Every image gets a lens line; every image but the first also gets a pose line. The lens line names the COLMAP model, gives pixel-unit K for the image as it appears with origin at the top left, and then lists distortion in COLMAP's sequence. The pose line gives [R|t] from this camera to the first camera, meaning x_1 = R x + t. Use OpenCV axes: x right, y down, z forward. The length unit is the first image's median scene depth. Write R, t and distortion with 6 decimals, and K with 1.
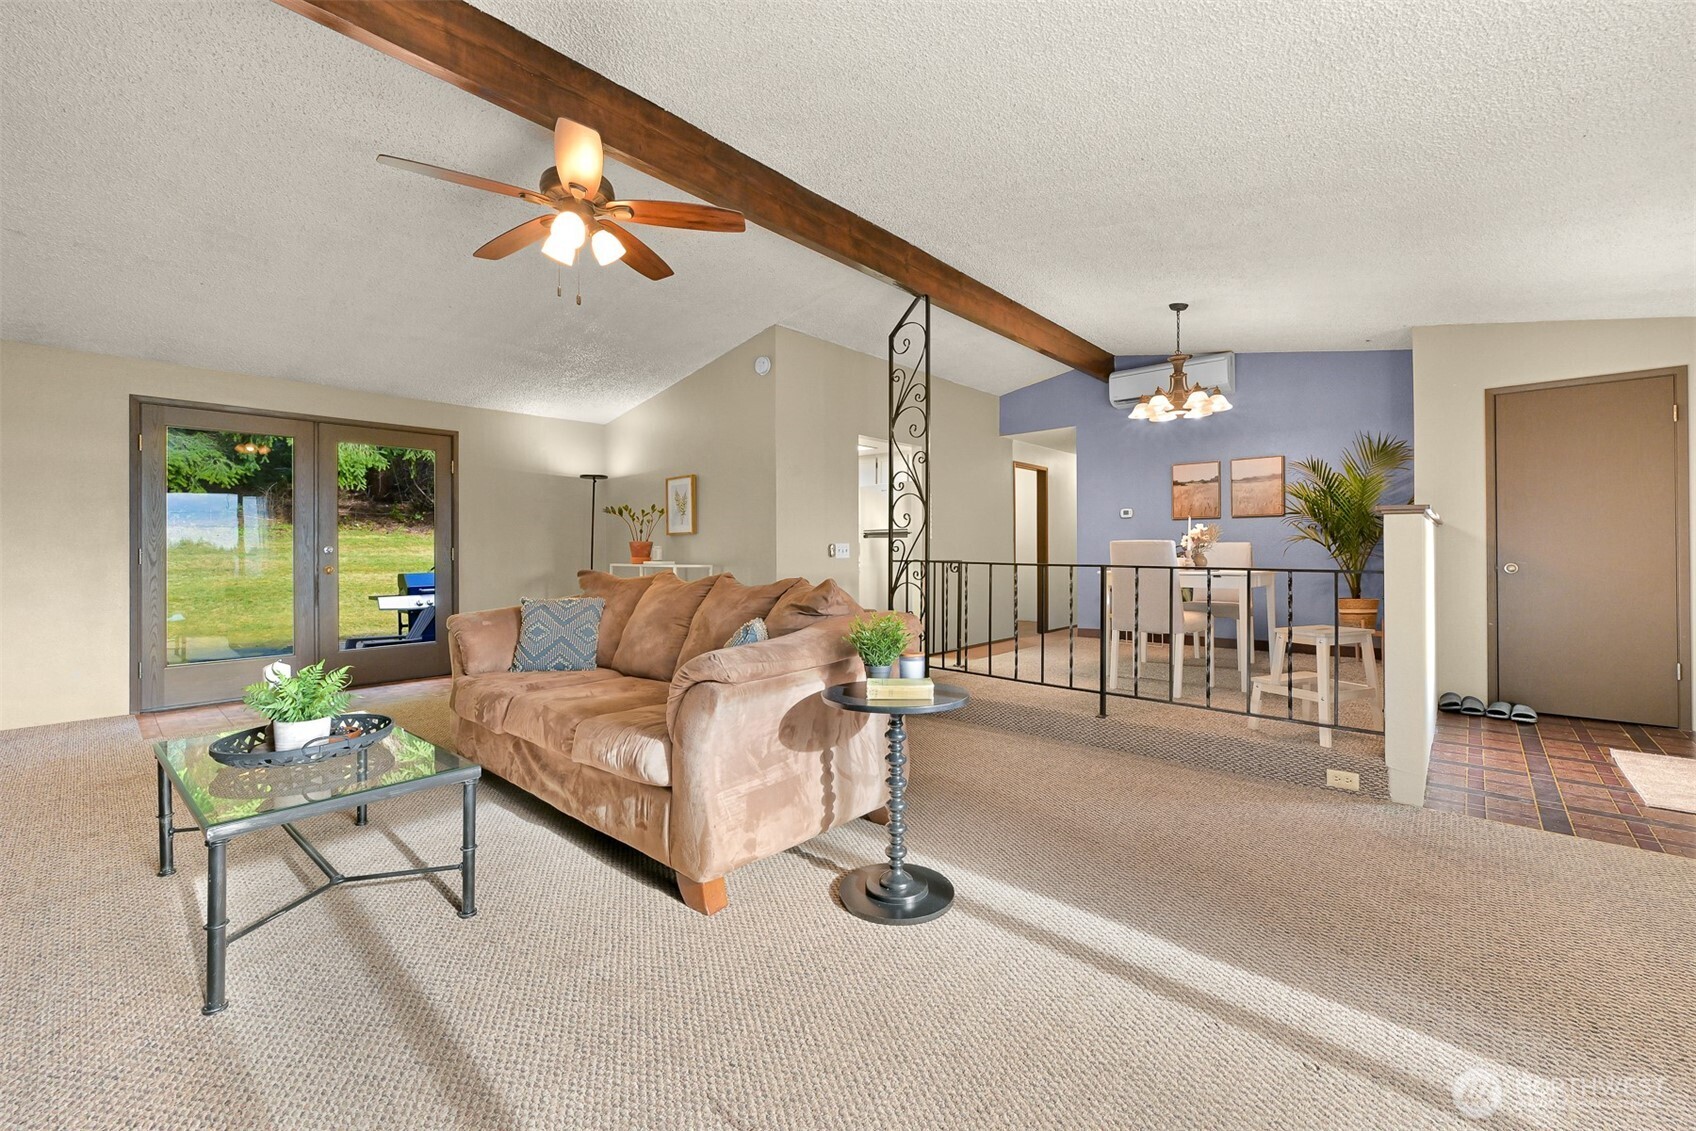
lens RADIAL K [[694.5, 0, 844.8], [0, 694.5, 550.4], [0, 0, 1]] dist [0.000058, -0.000110]
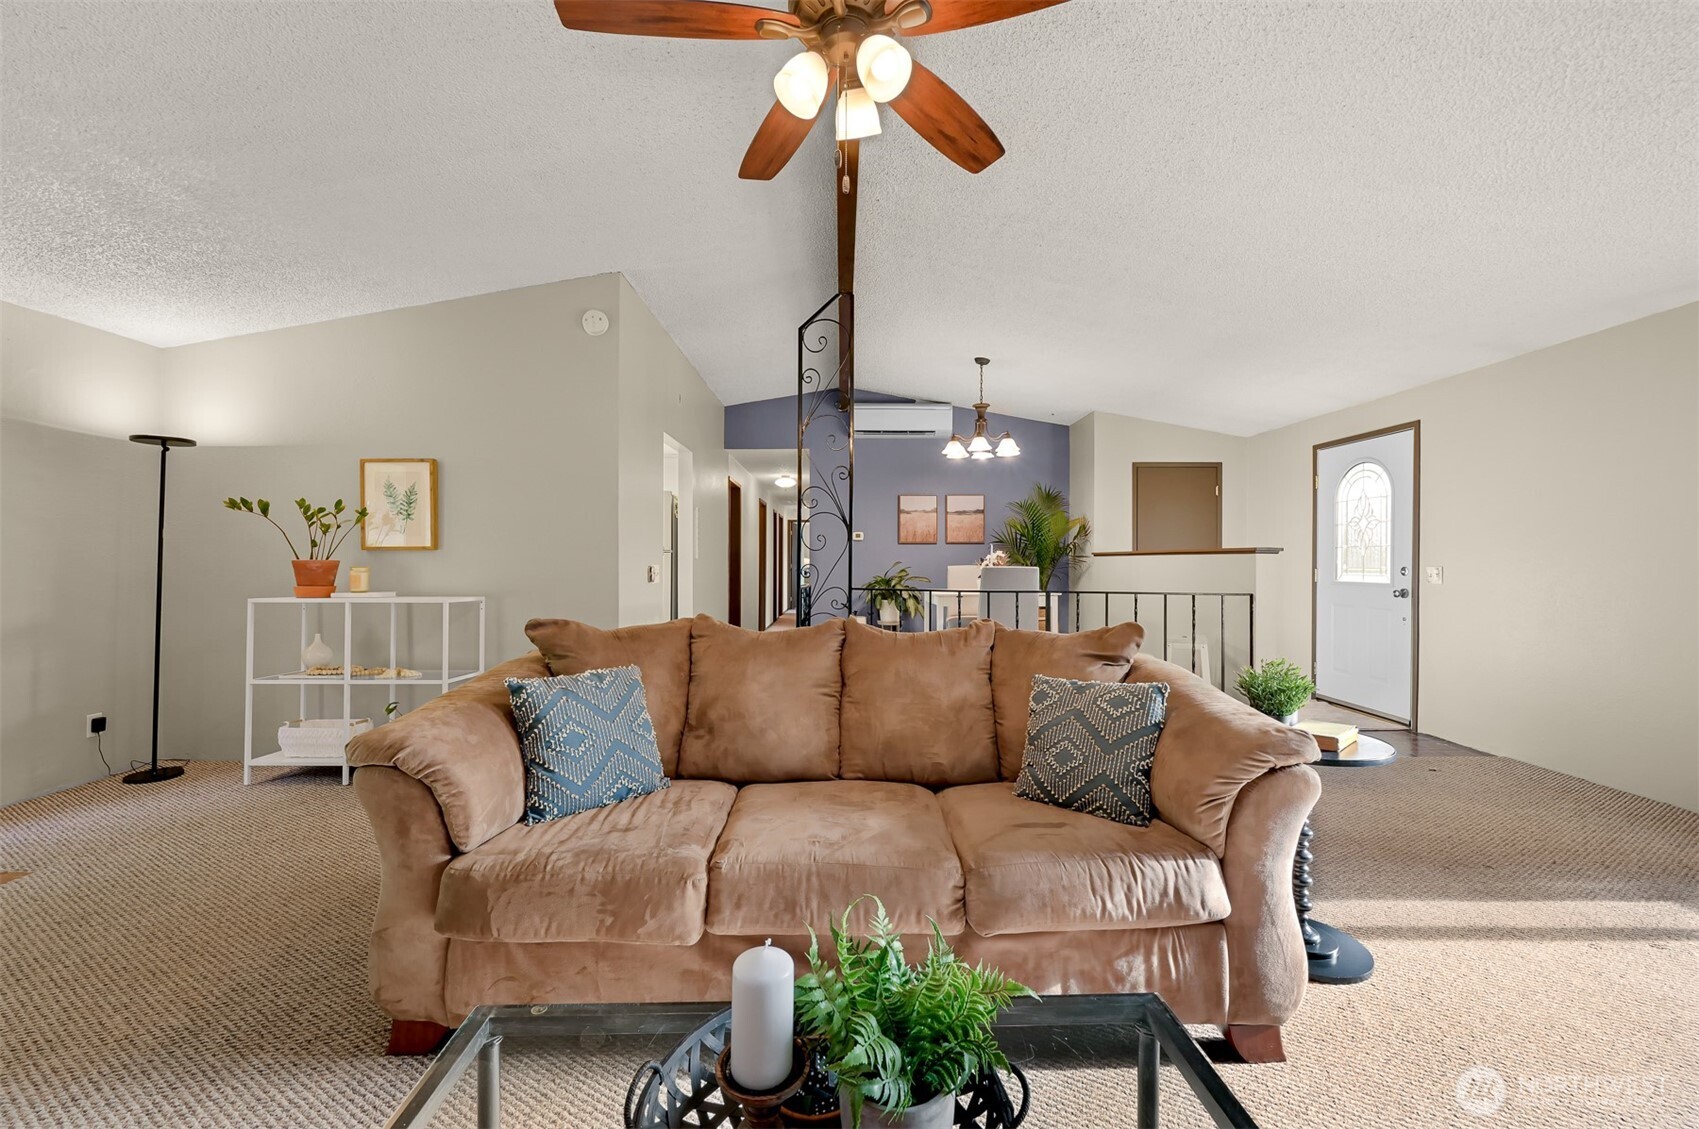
lens RADIAL K [[686.5, 0, 849.5], [0, 686.5, 564.5], [0, 0, 1]] dist [-0.000394, 0.000305]
pose [[0.735384, 0.003156, 0.677643, -0.384034], [-0.005674, 0.999983, 0.001499, -0.013245], [-0.677627, -0.004947, 0.735390, 0.268626]]
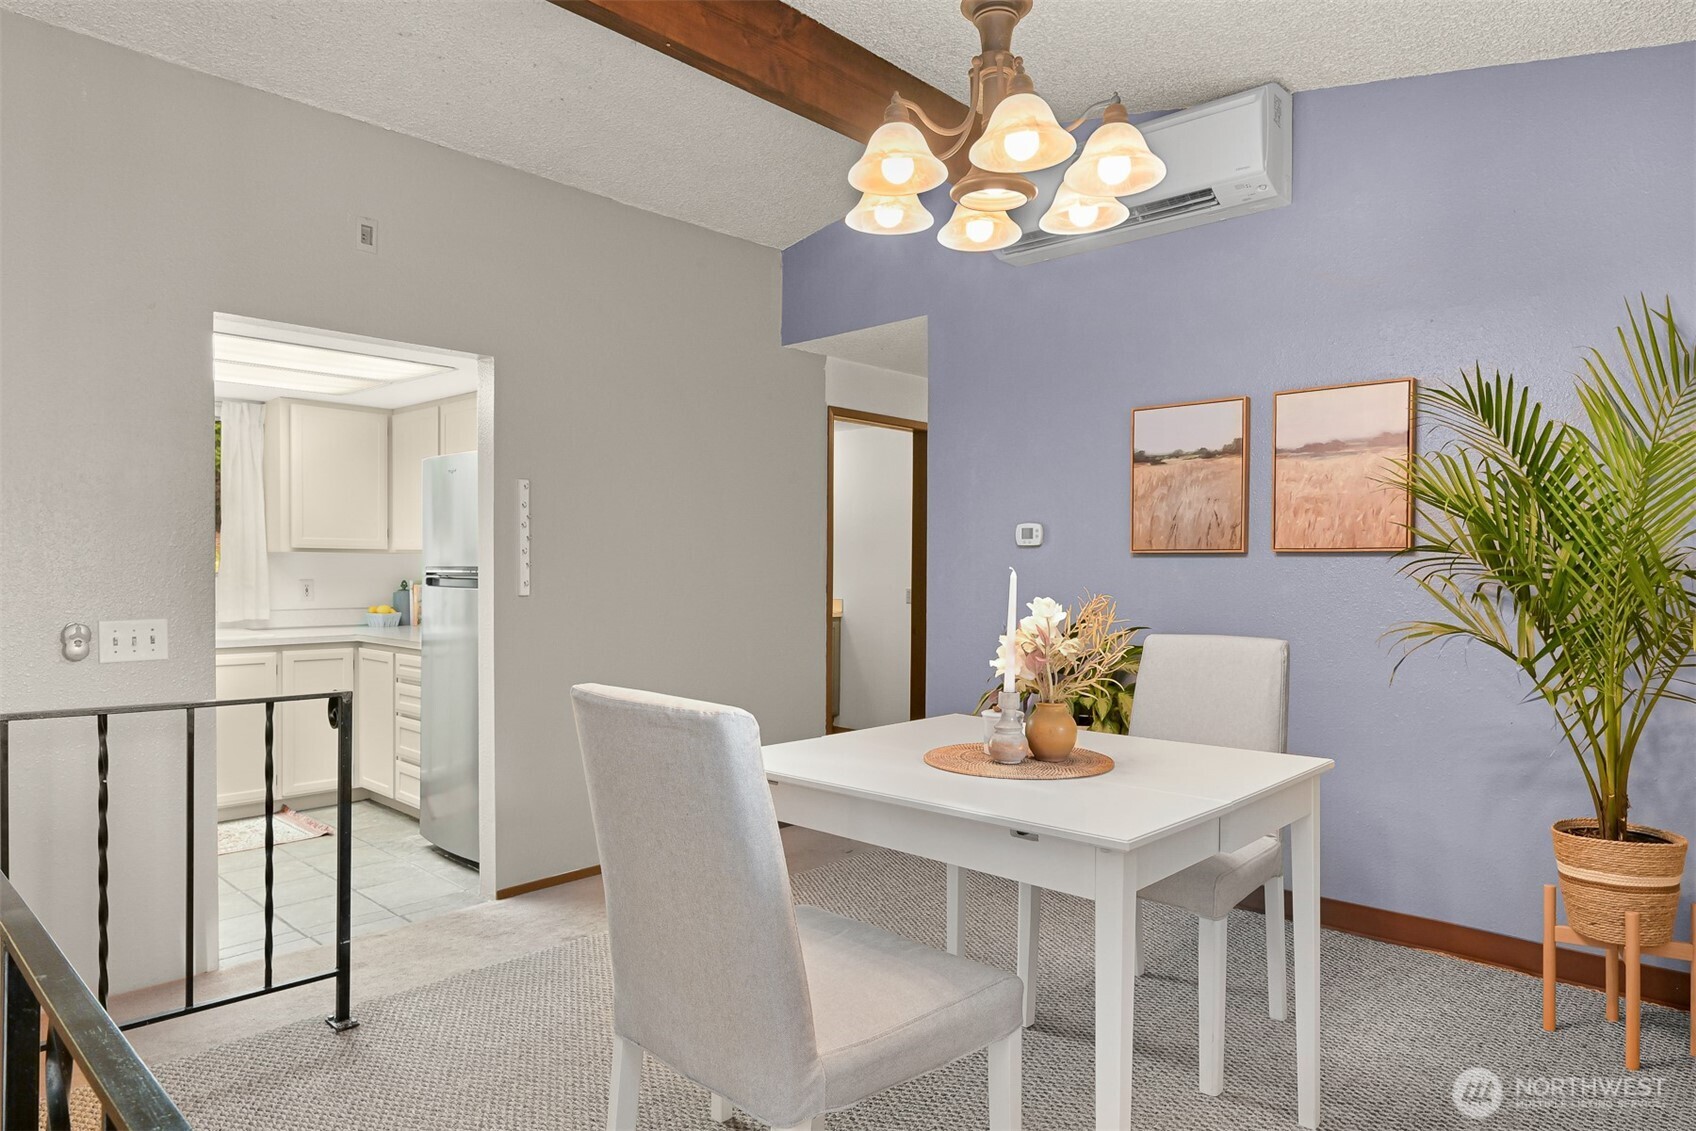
lens RADIAL K [[1029.3, 0, 850.1], [0, 1029.3, 589.3], [0, 0, 1]] dist [-0.003469, -0.000972]
pose [[0.999861, 0.013665, -0.009538, 0.368064], [-0.013418, 0.999585, 0.025475, -0.042718], [0.009882, -0.025343, 0.999630, 0.499065]]
